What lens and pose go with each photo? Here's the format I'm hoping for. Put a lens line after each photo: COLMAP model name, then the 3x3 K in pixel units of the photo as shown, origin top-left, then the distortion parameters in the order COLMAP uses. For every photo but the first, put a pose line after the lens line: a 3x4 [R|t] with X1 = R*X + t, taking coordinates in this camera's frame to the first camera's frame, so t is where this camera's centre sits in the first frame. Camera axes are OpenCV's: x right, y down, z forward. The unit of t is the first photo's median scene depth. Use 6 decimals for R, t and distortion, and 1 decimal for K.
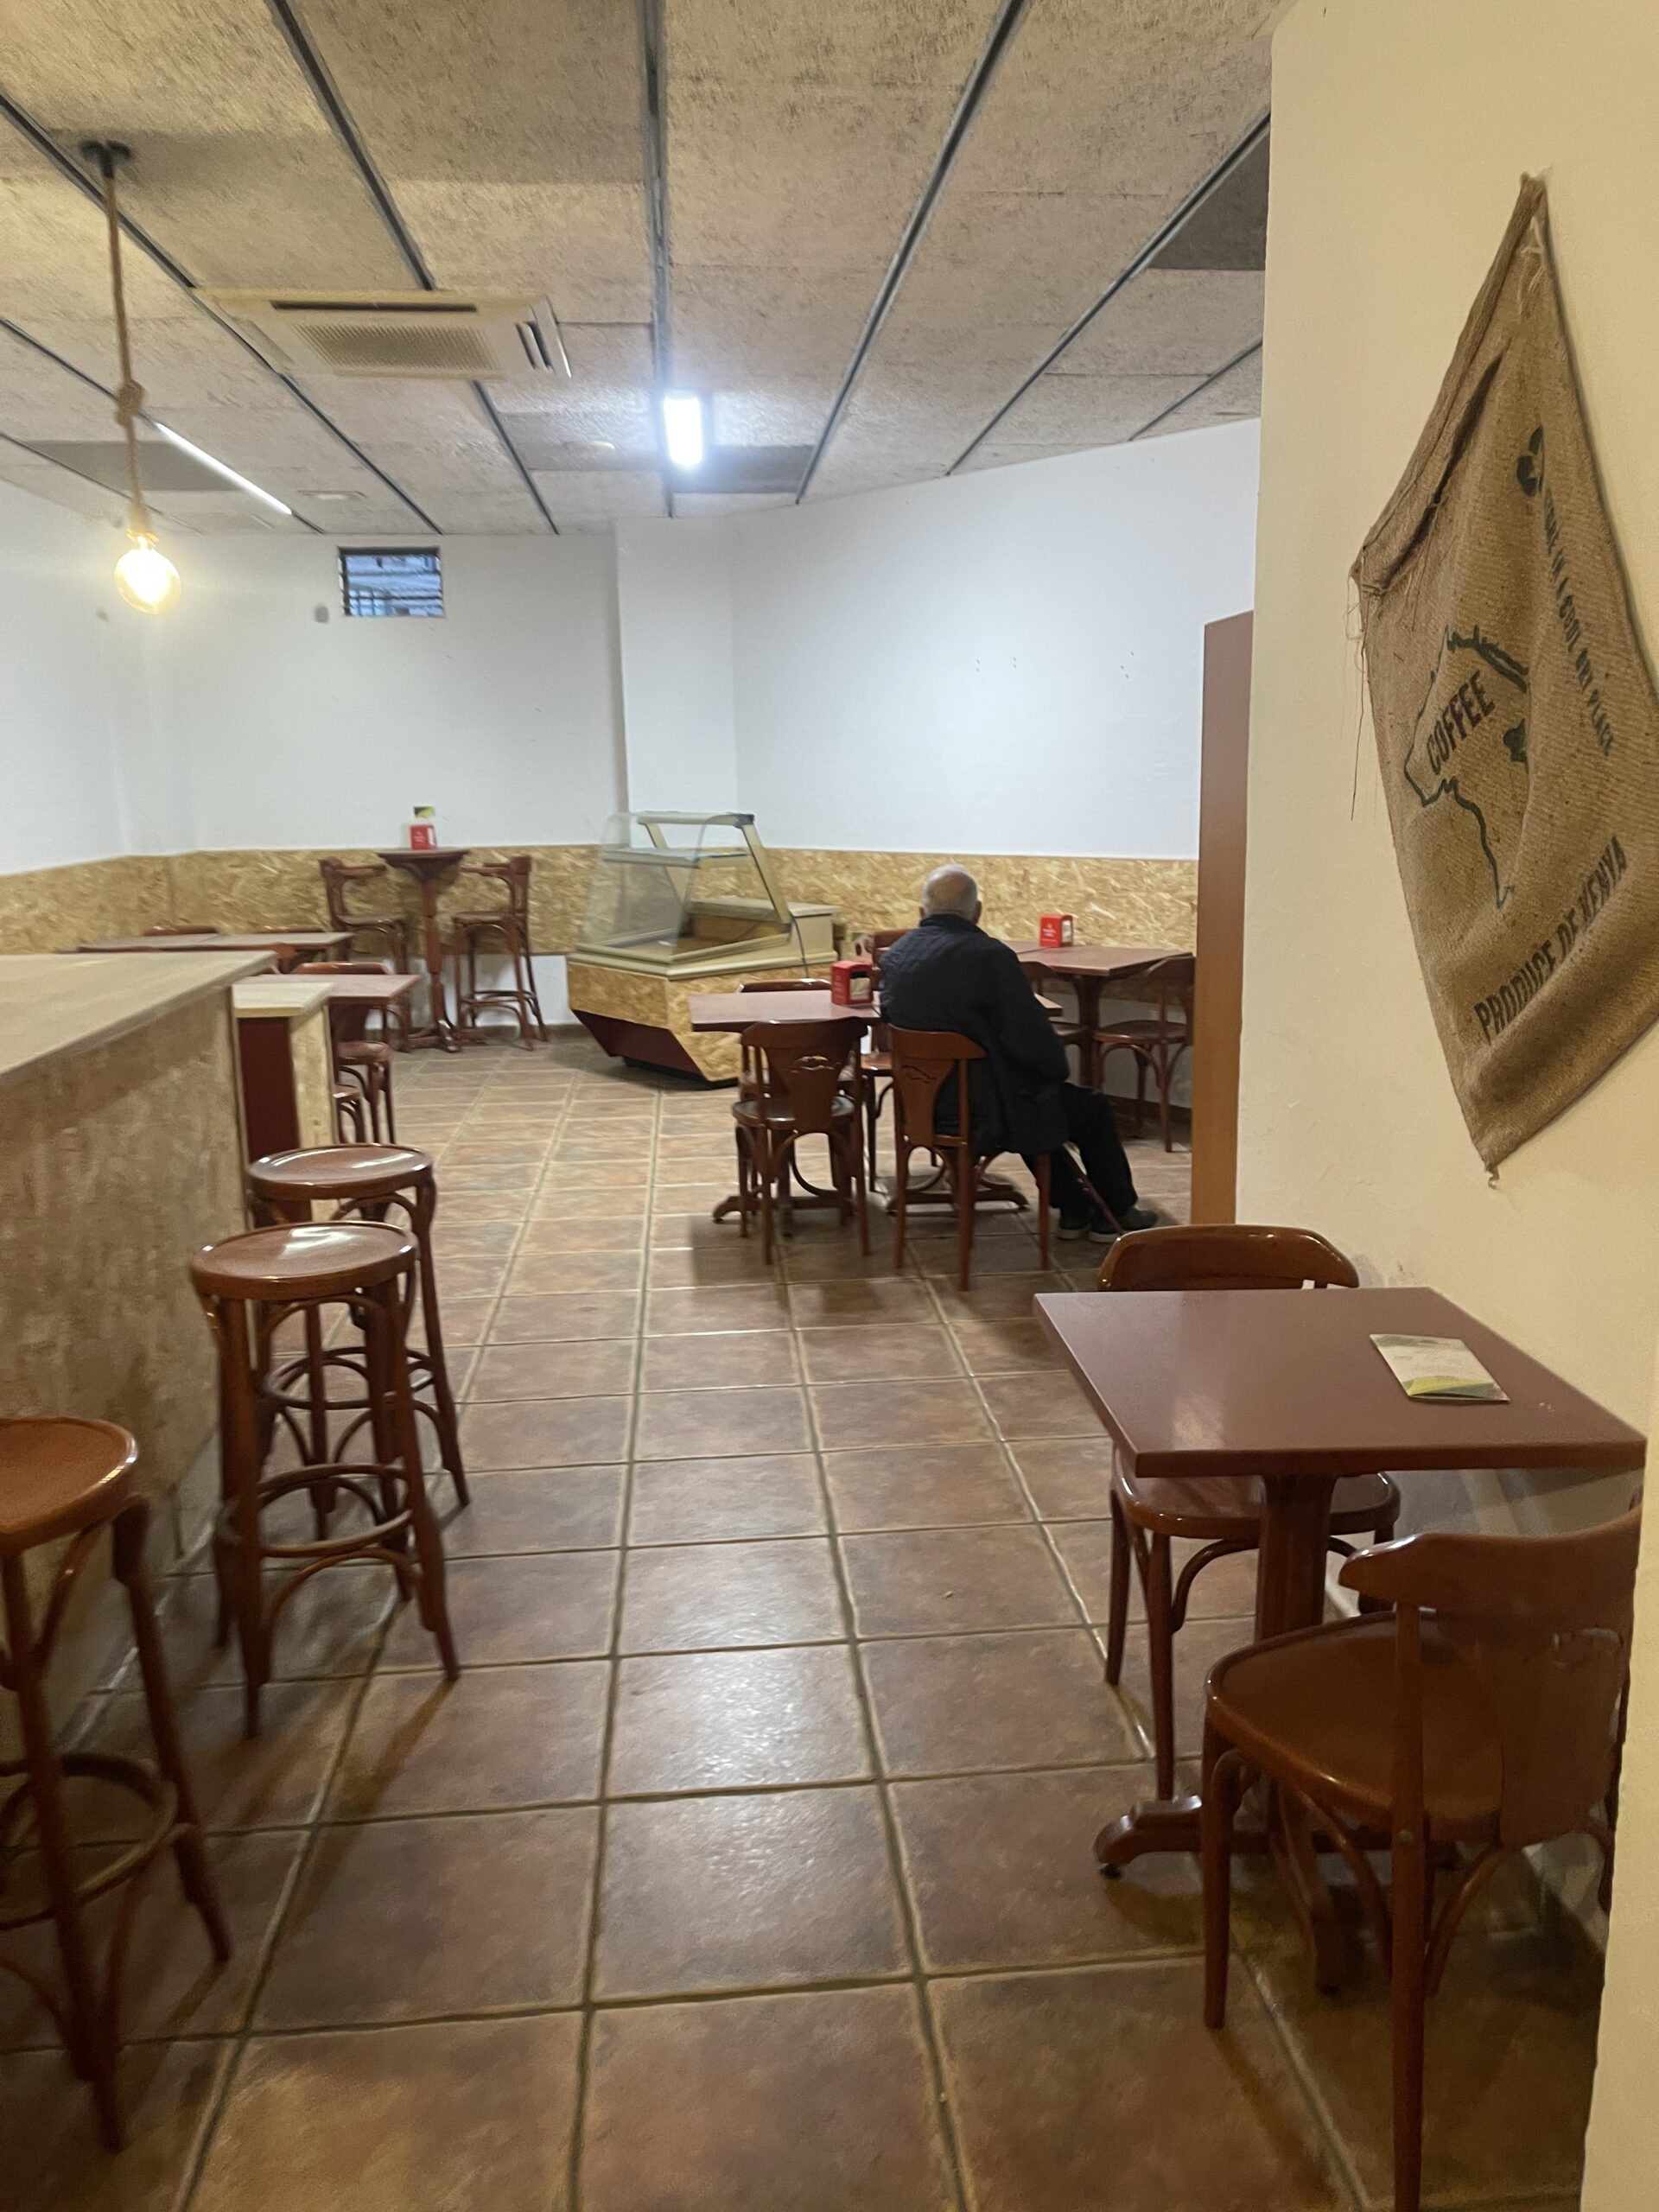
lens RADIAL K [[1673.8, 0, 829.5], [0, 1673.8, 1106.0], [0, 0, 1]] dist [0.032875, -0.001400]
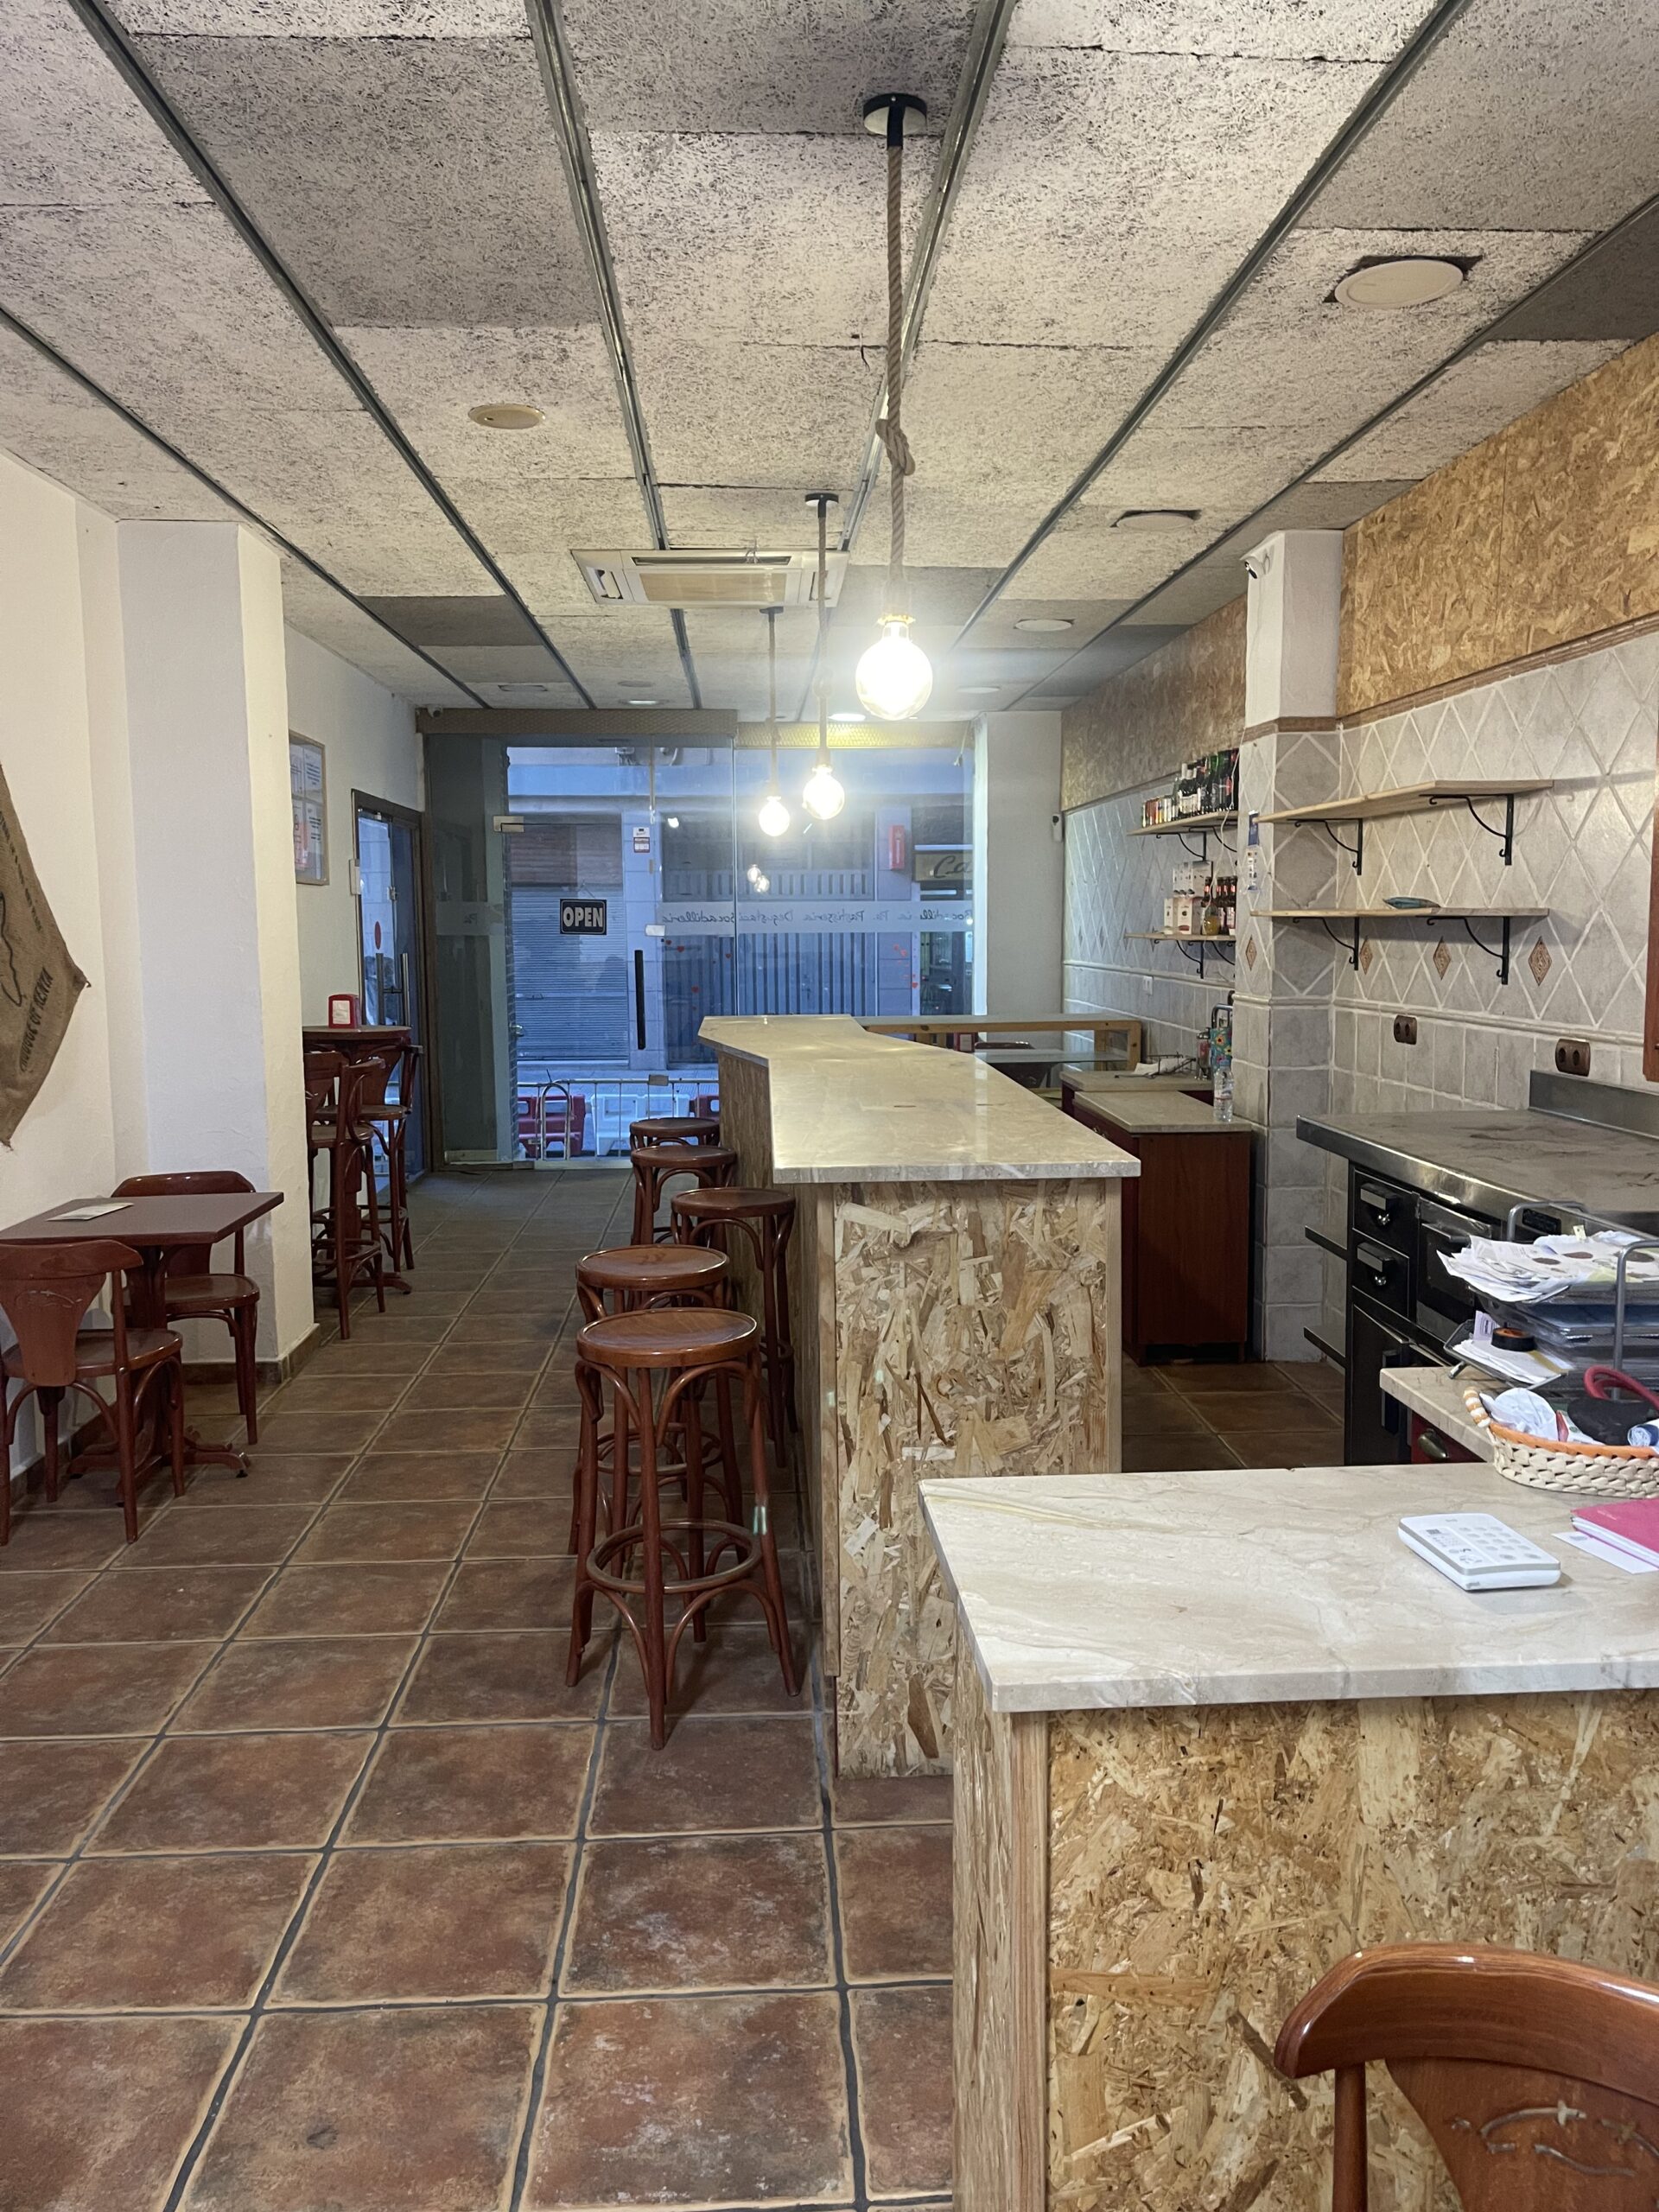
lens RADIAL K [[1673.8, 0, 829.5], [0, 1673.8, 1106.0], [0, 0, 1]] dist [0.032875, -0.001400]
pose [[-0.998771, 0.023068, 0.043858, -0.317057], [0.035464, 0.950901, 0.307457, -0.285220], [-0.034612, 0.308635, -0.950551, 1.385781]]
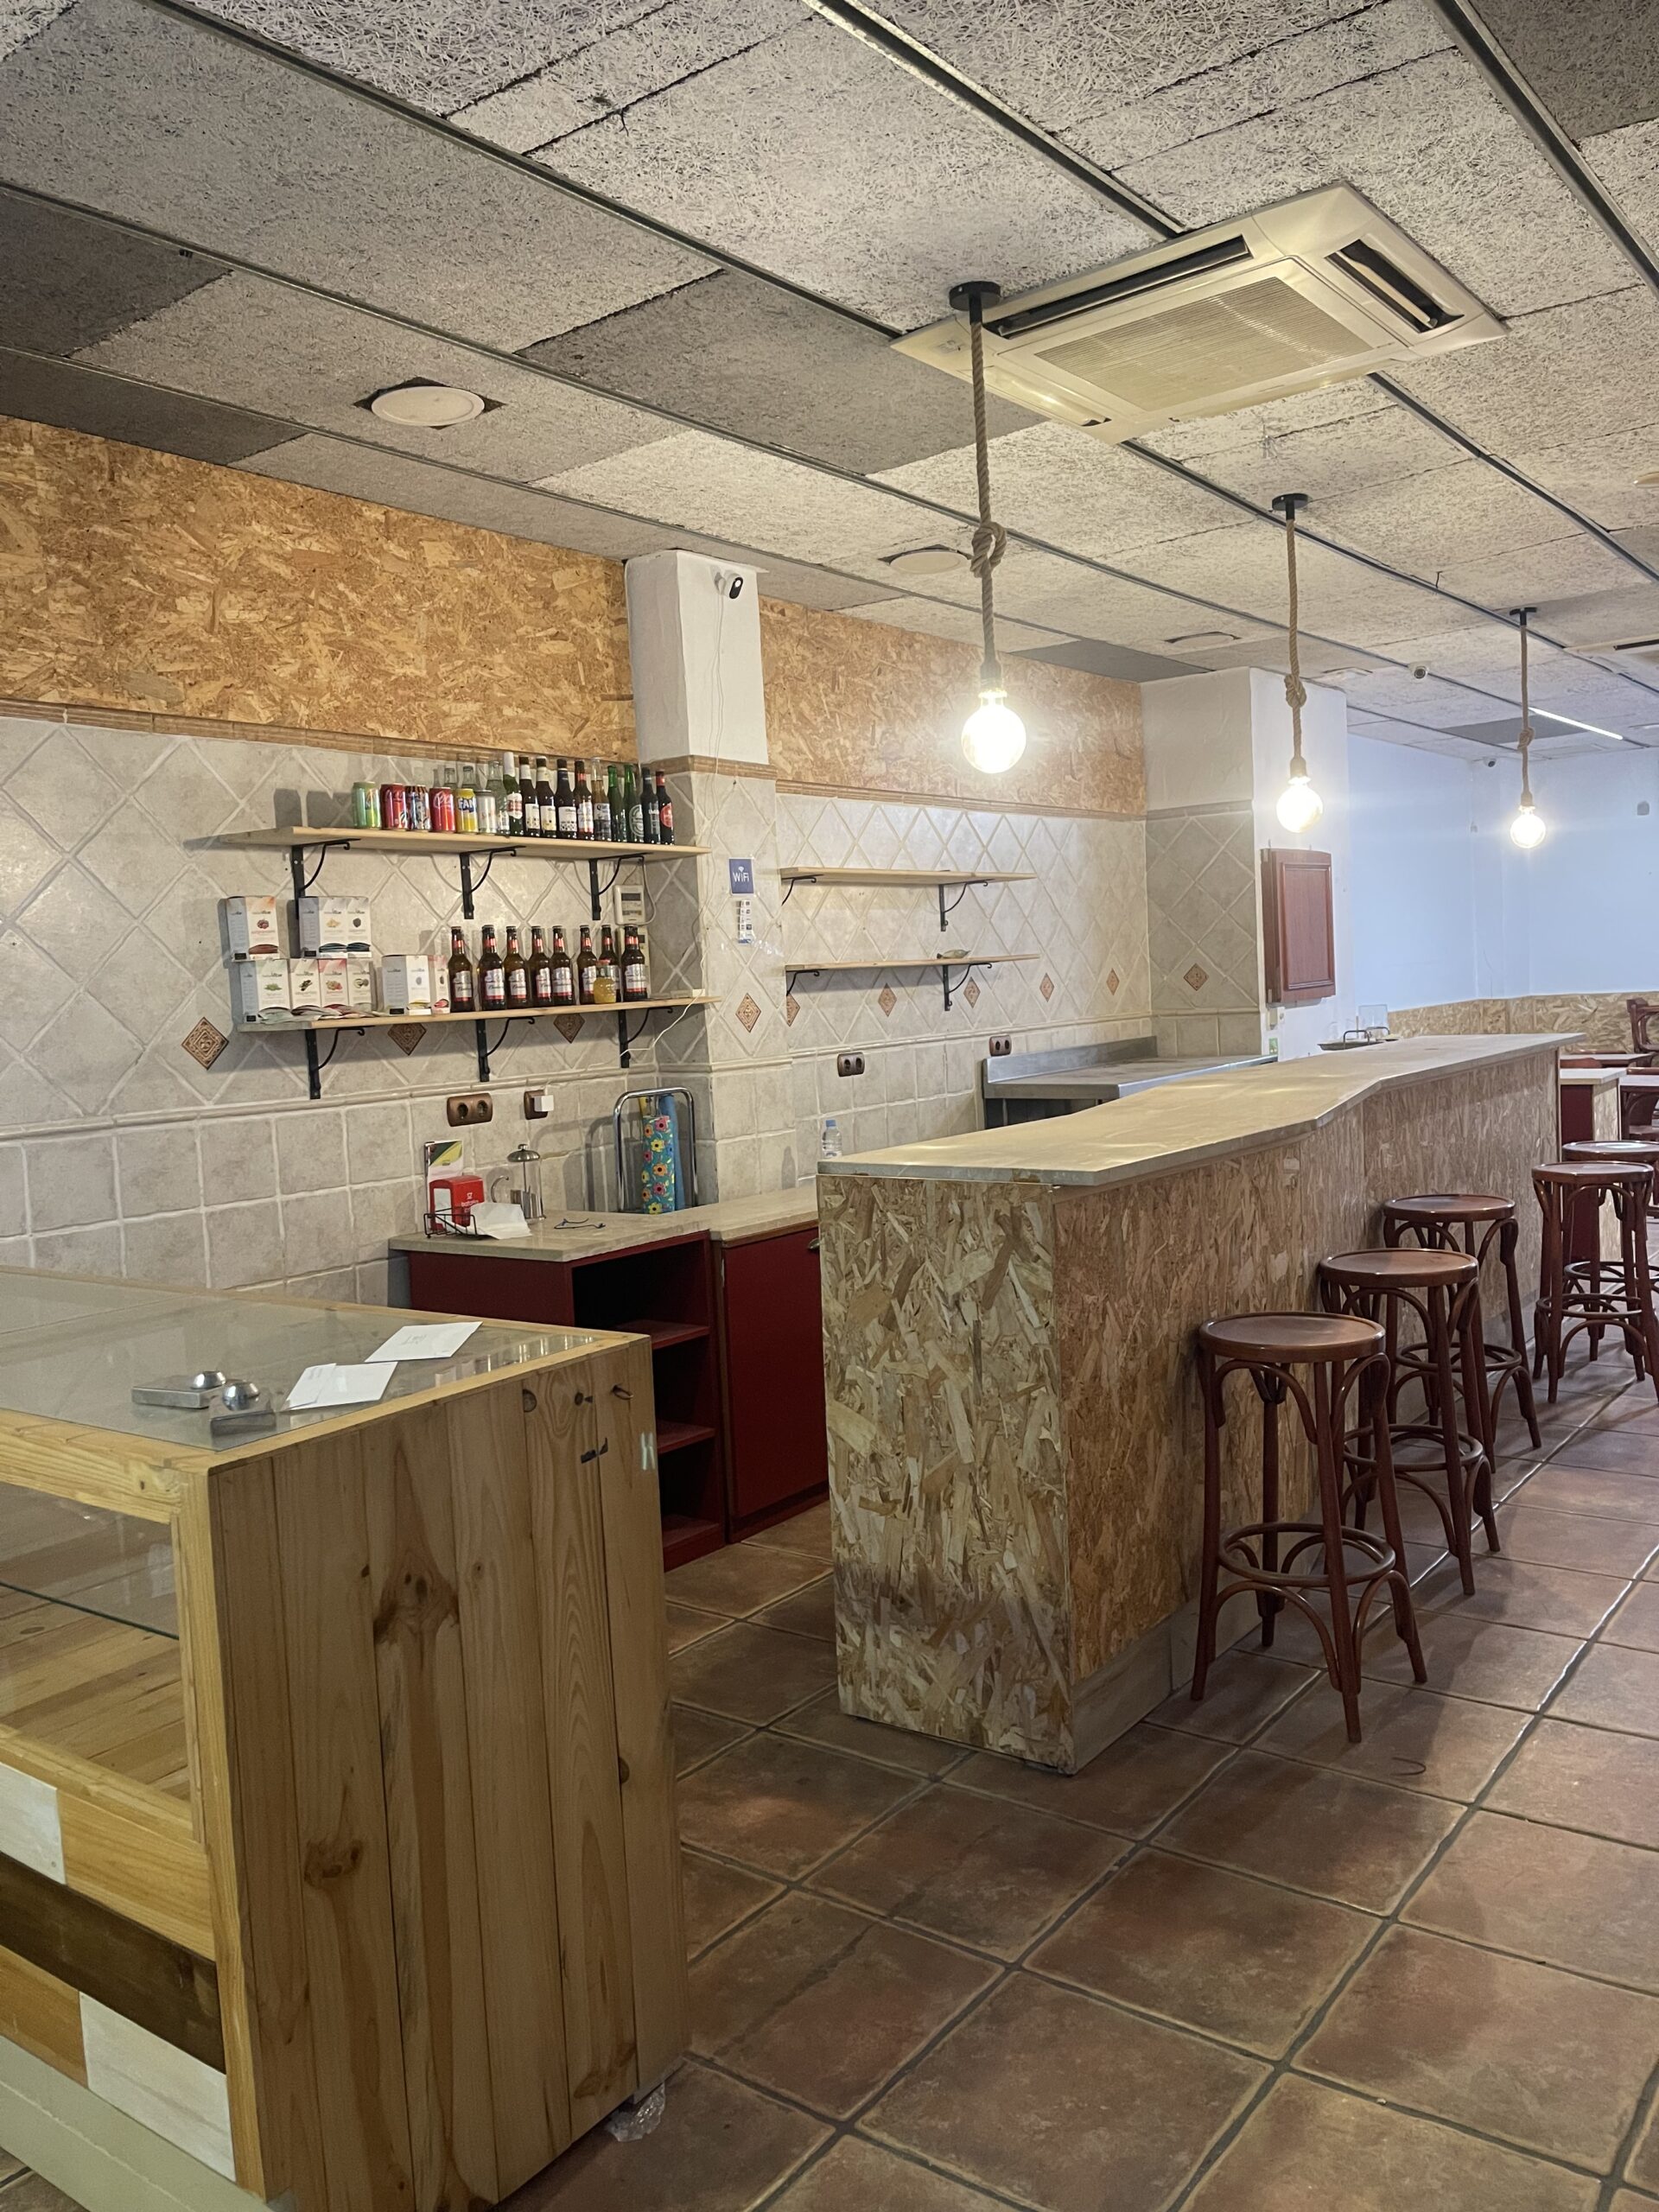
lens RADIAL K [[1673.8, 0, 829.5], [0, 1673.8, 1106.0], [0, 0, 1]] dist [0.032875, -0.001400]
pose [[0.738610, 0.024974, -0.673671, 0.189106], [-0.090865, 0.993882, -0.062779, 0.115534], [0.667981, 0.107582, 0.736360, -0.563047]]
